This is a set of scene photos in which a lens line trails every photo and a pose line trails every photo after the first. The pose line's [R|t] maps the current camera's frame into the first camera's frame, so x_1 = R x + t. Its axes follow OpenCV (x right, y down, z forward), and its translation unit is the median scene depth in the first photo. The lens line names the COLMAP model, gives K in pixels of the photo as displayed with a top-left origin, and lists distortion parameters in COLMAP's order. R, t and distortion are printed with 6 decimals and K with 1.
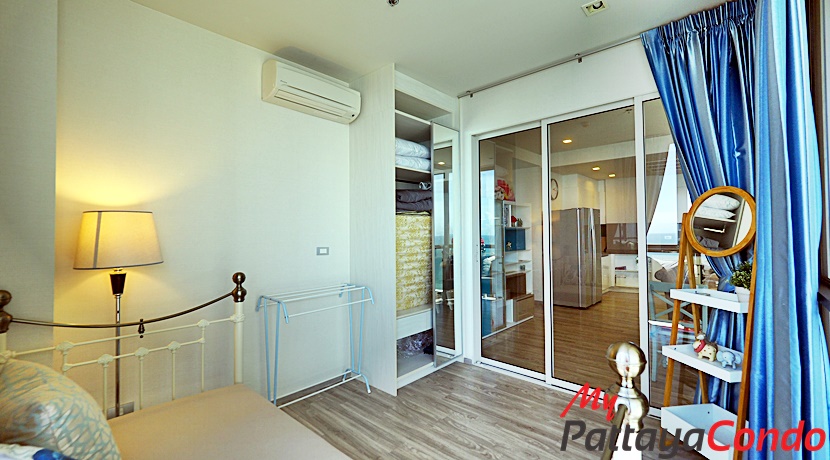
lens RADIAL K [[348.2, 0, 417.8], [0, 348.2, 227.1], [0, 0, 1]] dist [-0.014065, 0.005288]
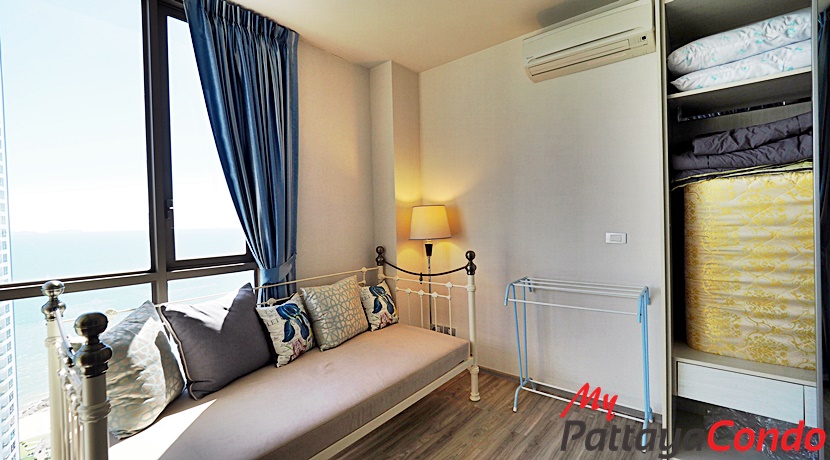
lens RADIAL K [[348.2, 0, 417.8], [0, 348.2, 227.1], [0, 0, 1]] dist [-0.014065, 0.005288]
pose [[0.065817, 0.024659, -0.997527, 0.672762], [0.040063, 0.998823, 0.027334, 0.009099], [0.997027, -0.041763, 0.064751, 0.744984]]
